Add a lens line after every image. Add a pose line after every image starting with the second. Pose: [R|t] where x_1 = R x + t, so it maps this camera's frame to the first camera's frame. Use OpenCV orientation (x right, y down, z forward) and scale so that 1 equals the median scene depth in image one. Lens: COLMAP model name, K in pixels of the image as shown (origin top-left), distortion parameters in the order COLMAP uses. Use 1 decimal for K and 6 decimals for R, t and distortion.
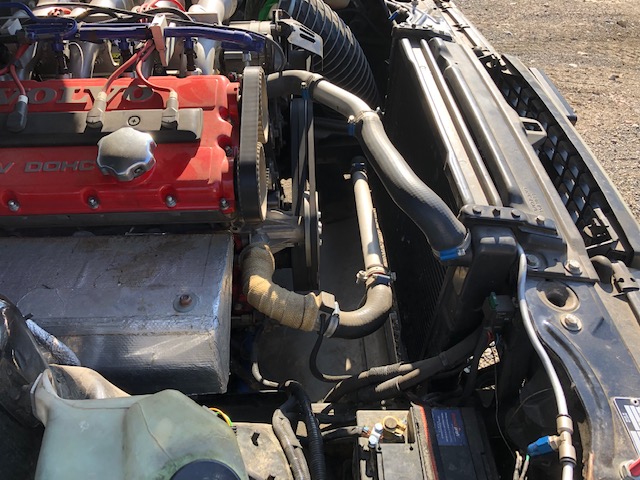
lens RADIAL K [[526.4, 0, 317.6], [0, 526.4, 237.4], [0, 0, 1]] dist [0.004696, 0.004400]
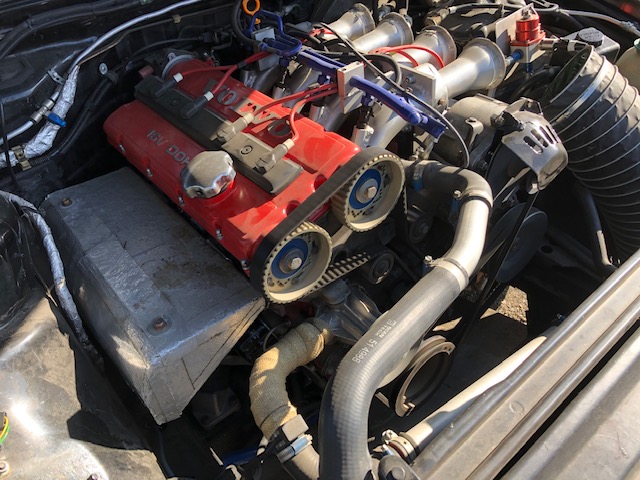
lens RADIAL K [[526.4, 0, 317.6], [0, 526.4, 237.4], [0, 0, 1]] dist [0.004696, 0.004400]
pose [[0.640968, 0.494179, -0.587322, 0.393255], [-0.509264, 0.846297, 0.156304, -0.290070], [0.574291, 0.198916, 0.794117, 0.292039]]
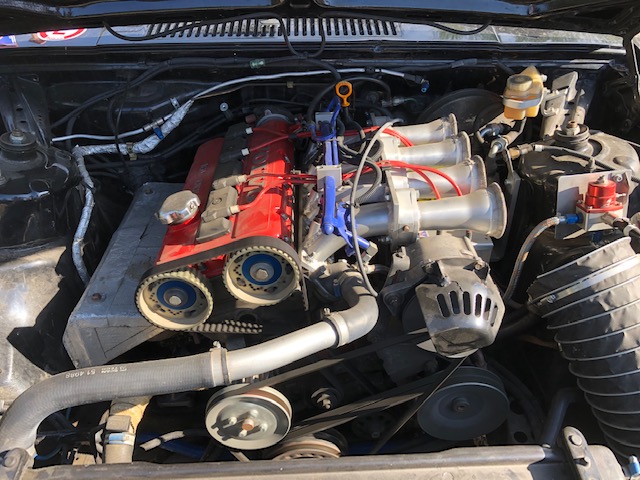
lens RADIAL K [[524.9, 0, 323.5], [0, 524.9, 236.6], [0, 0, 1]] dist [0.013041, -0.006553]
pose [[0.032738, 0.593640, -0.804064, 0.653798], [-0.686290, 0.598205, 0.413711, -0.808916], [0.726591, 0.538277, 0.426993, 0.670484]]
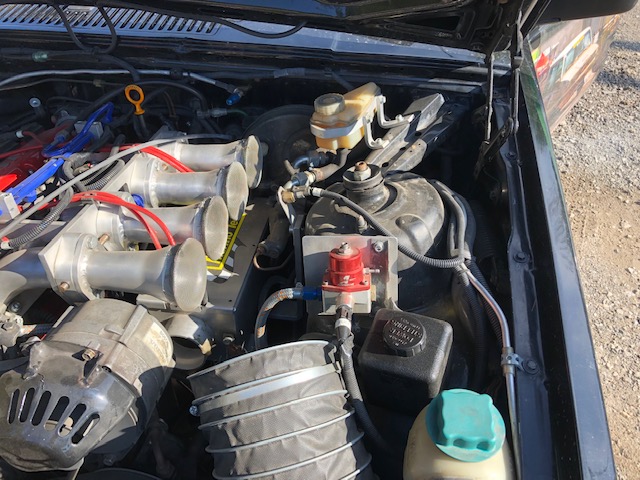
lens RADIAL K [[524.9, 0, 323.5], [0, 524.9, 236.6], [0, 0, 1]] dist [0.013041, -0.006553]
pose [[-0.140168, 0.607563, -0.781805, 0.333800], [-0.685687, 0.510050, 0.519310, -1.254765], [0.714273, 0.608865, 0.345106, 1.207031]]
